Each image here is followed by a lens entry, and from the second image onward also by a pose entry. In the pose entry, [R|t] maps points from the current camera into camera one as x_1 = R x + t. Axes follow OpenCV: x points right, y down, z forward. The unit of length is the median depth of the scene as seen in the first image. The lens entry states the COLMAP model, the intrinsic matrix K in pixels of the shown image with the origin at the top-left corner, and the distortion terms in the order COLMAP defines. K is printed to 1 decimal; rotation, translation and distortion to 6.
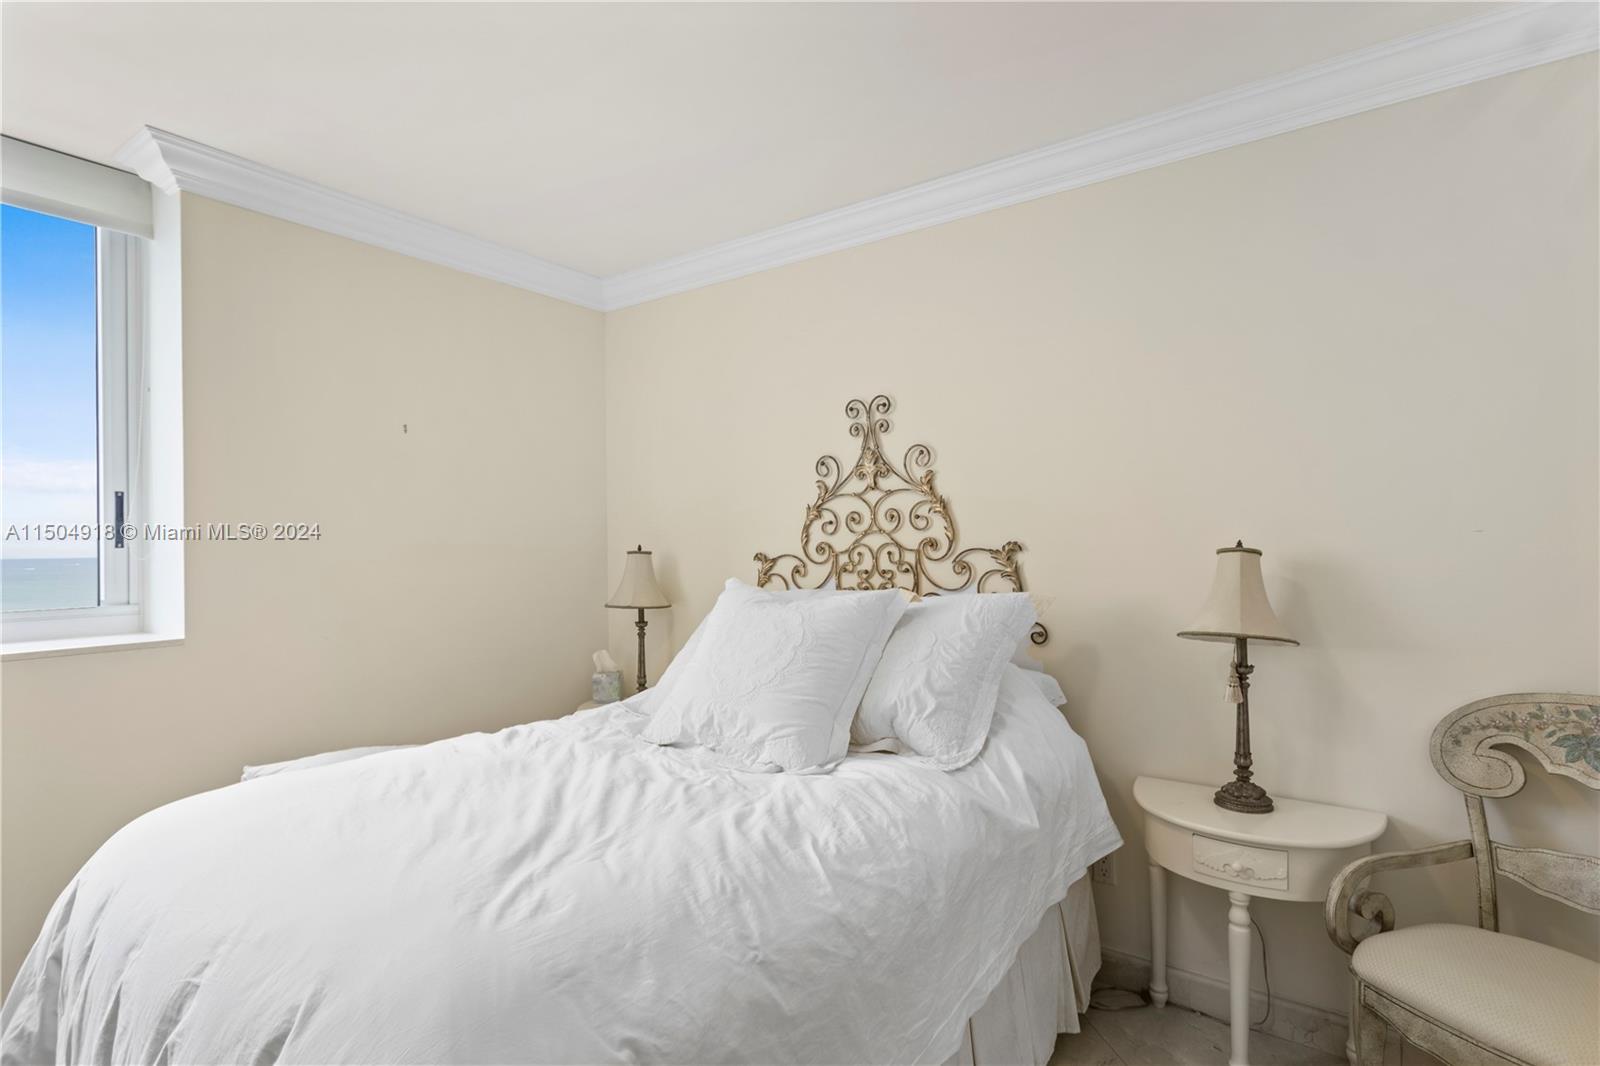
lens RADIAL K [[784.6, 0, 800.6], [0, 784.6, 540.3], [0, 0, 1]] dist [-0.012300, 0.008207]
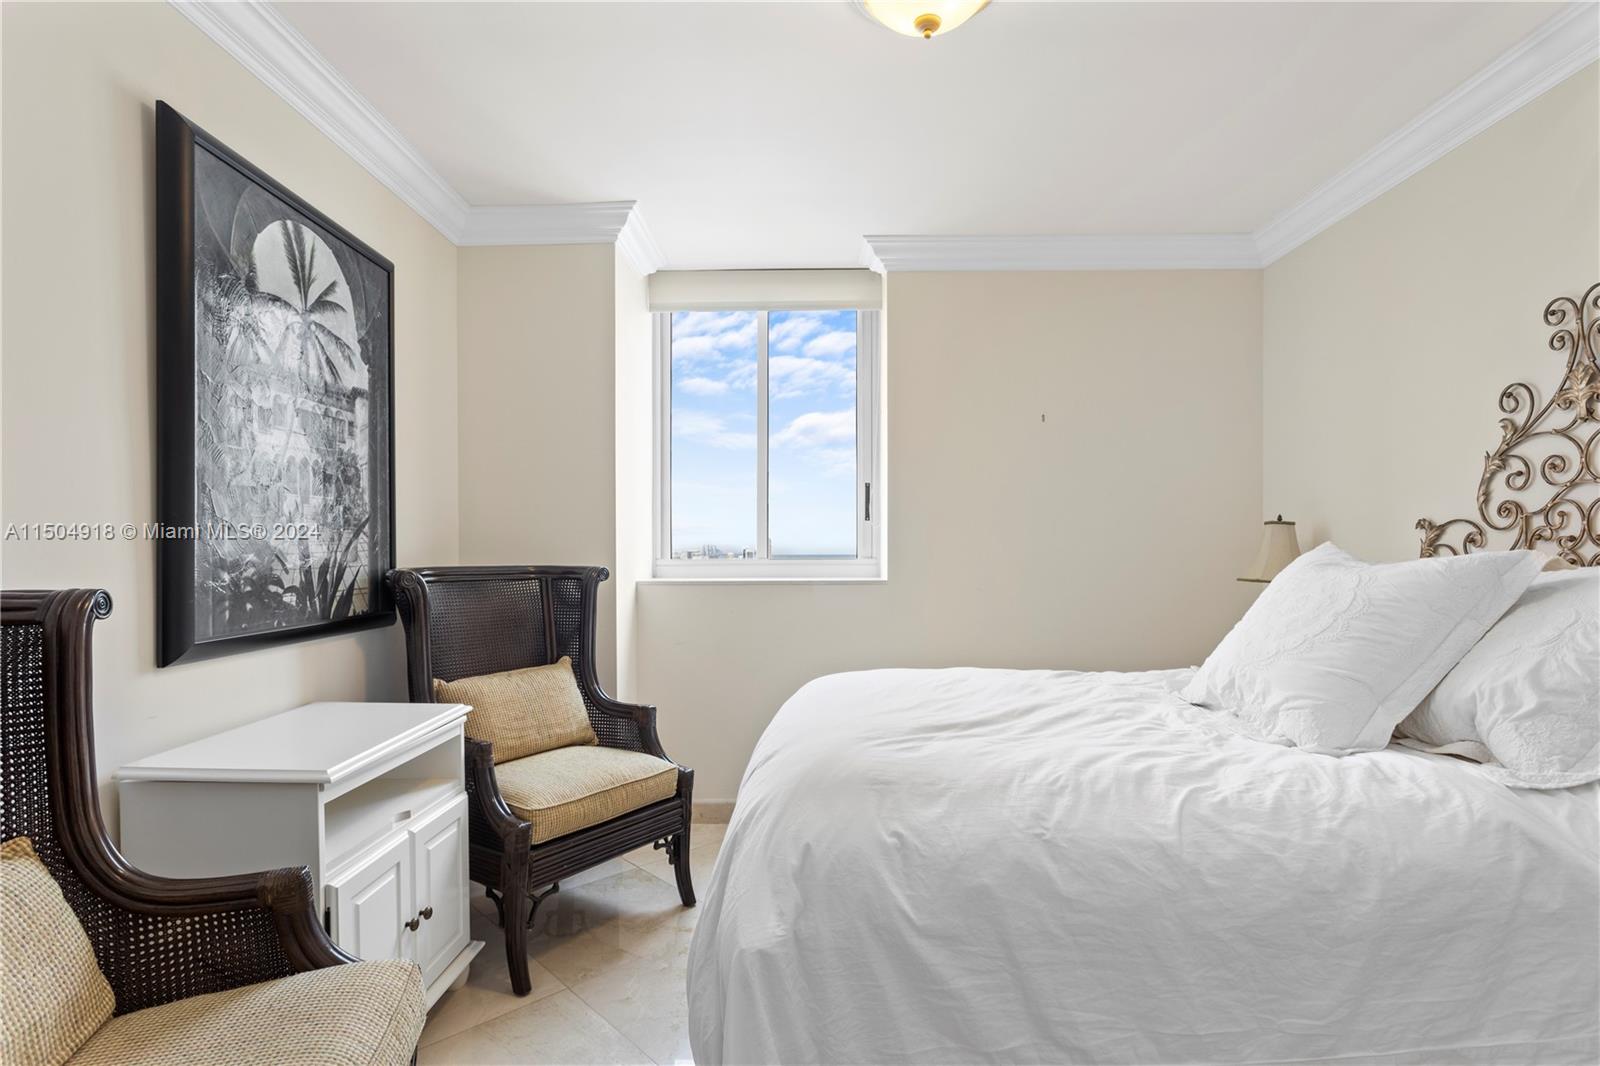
lens RADIAL K [[784.6, 0, 800.6], [0, 784.6, 540.3], [0, 0, 1]] dist [-0.012300, 0.008207]
pose [[0.575988, 0.002427, -0.817455, 0.259606], [-0.001445, 0.999997, 0.001951, 0.041542], [0.817457, 0.000058, 0.575990, 0.024933]]
